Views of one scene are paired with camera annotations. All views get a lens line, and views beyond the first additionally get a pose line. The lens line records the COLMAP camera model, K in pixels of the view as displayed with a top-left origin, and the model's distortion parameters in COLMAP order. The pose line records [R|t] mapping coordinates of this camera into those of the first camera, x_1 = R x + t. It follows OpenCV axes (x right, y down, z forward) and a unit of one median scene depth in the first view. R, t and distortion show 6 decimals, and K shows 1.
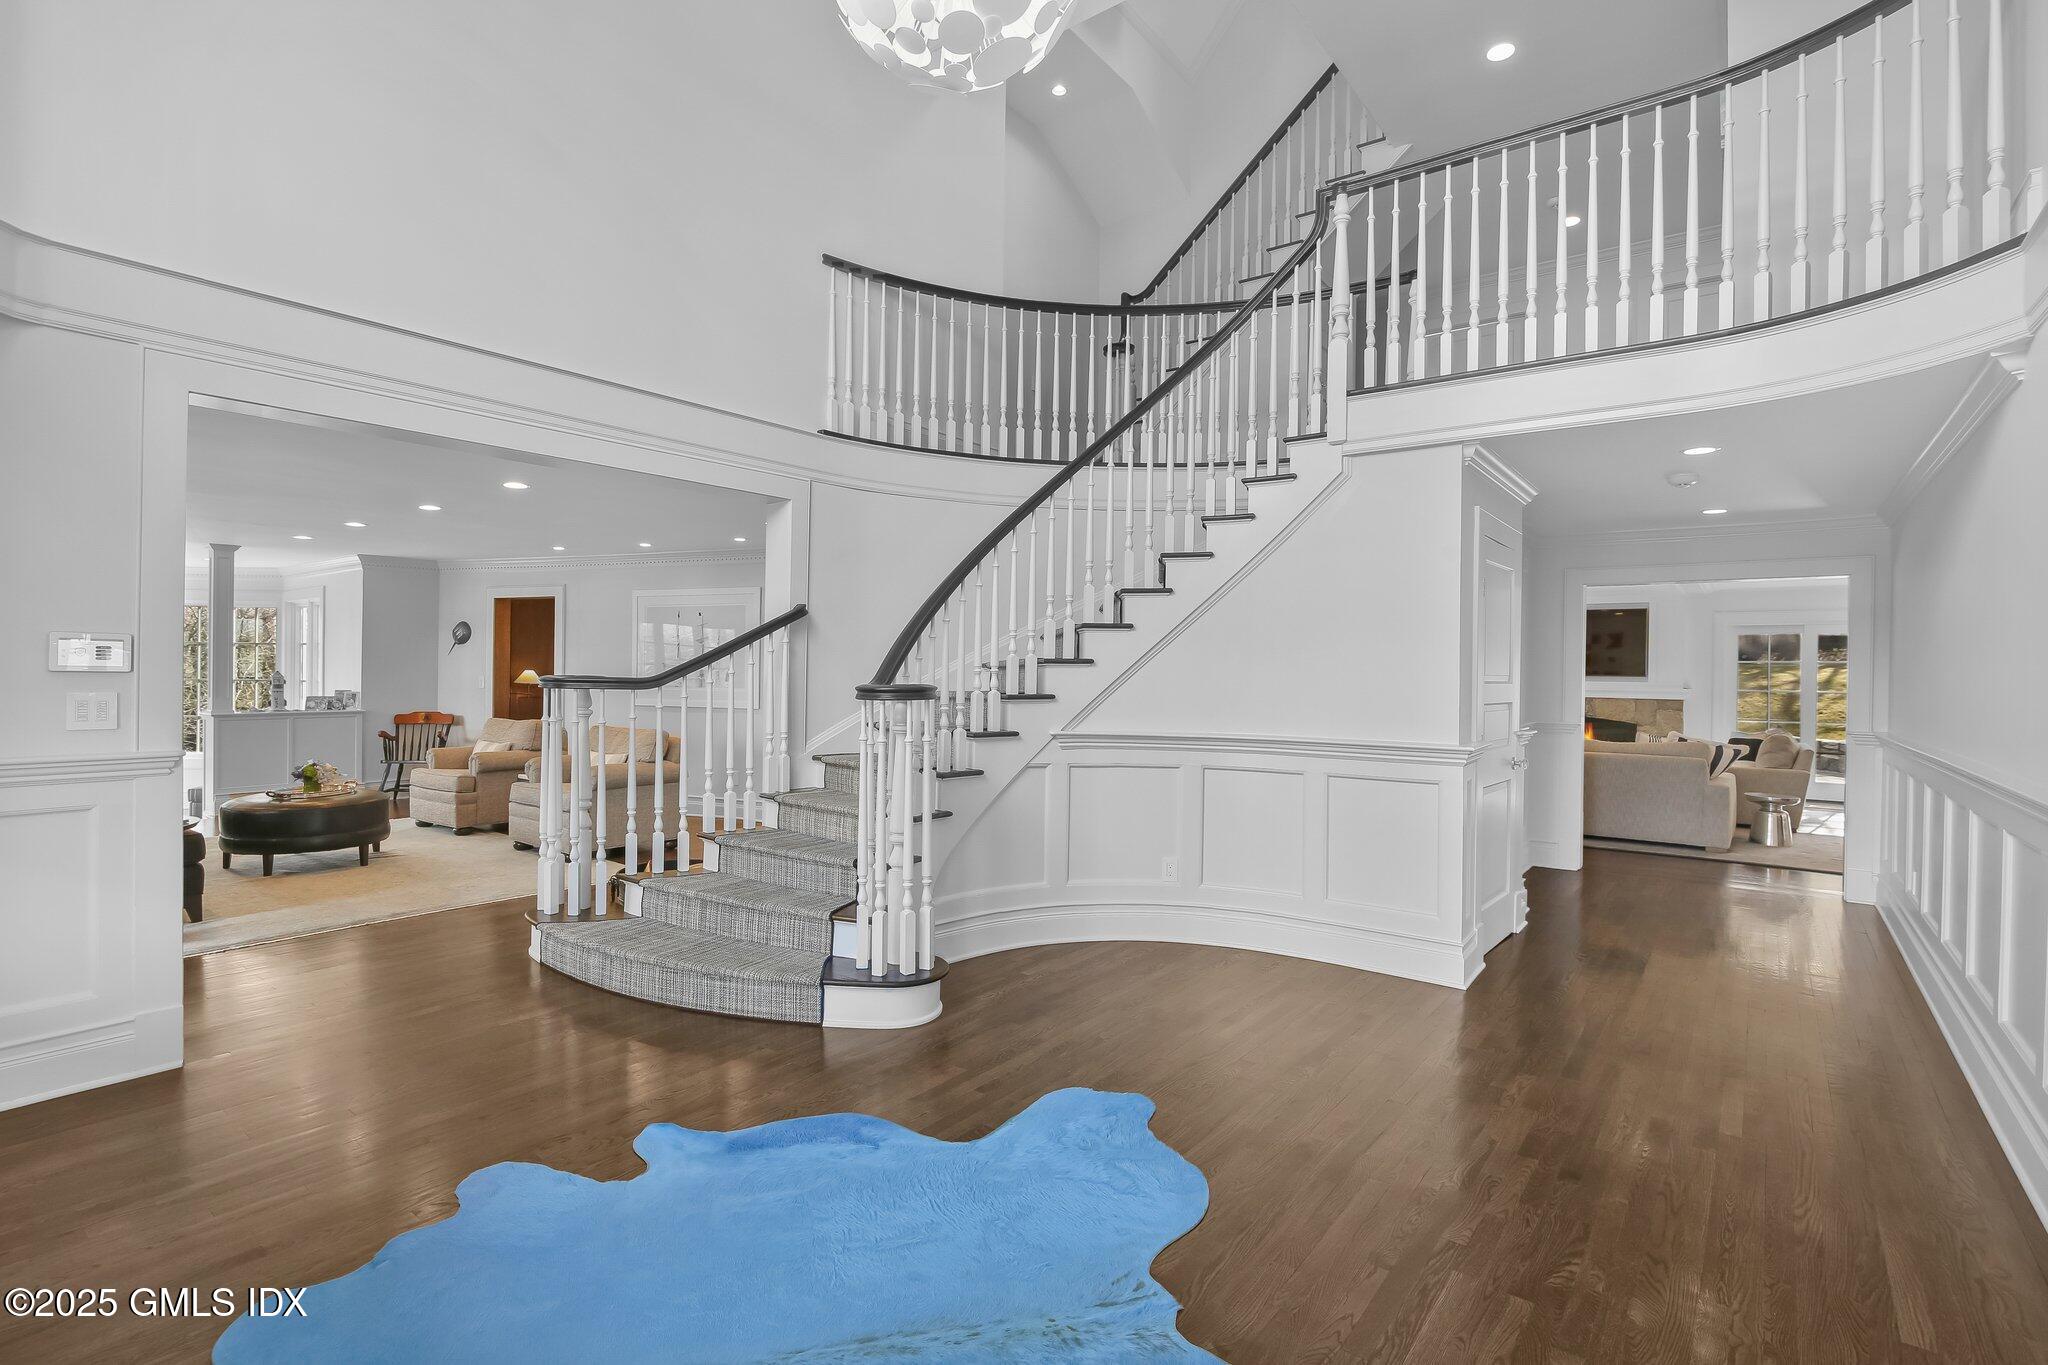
lens RADIAL K [[968.2, 0, 1016.8], [0, 968.2, 677.2], [0, 0, 1]] dist [-0.015928, -0.000864]
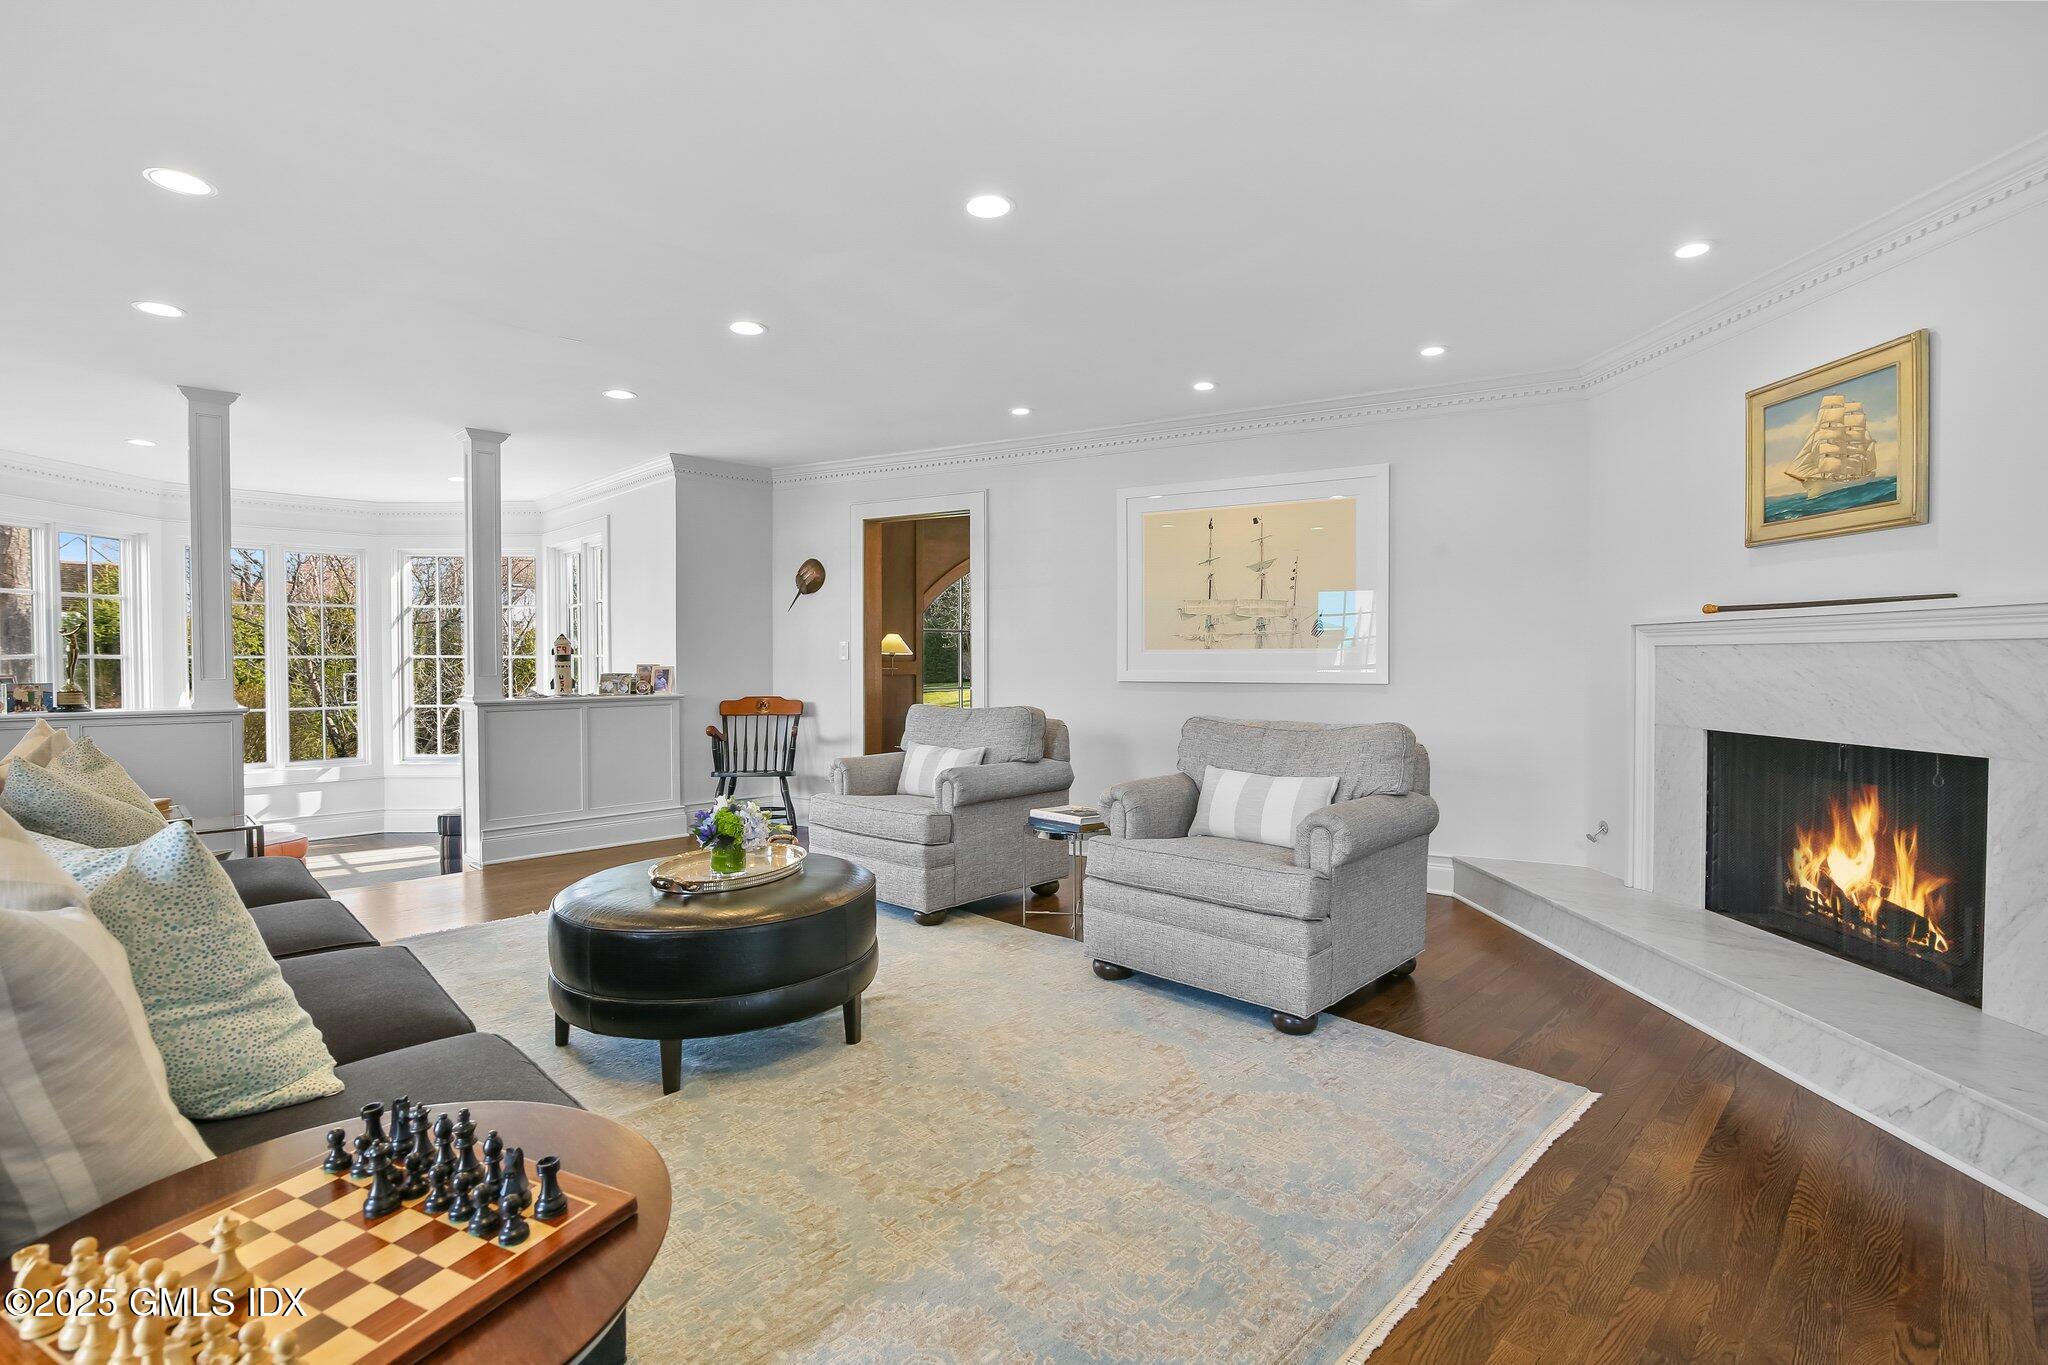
lens RADIAL K [[968.2, 0, 1035.1], [0, 968.2, 680.0], [0, 0, 1]] dist [-0.015928, -0.000864]
pose [[0.990768, -0.011136, -0.135109, -0.352918], [0.013508, 0.999770, 0.016655, 0.016895], [0.134892, -0.018326, 0.990691, 0.381560]]
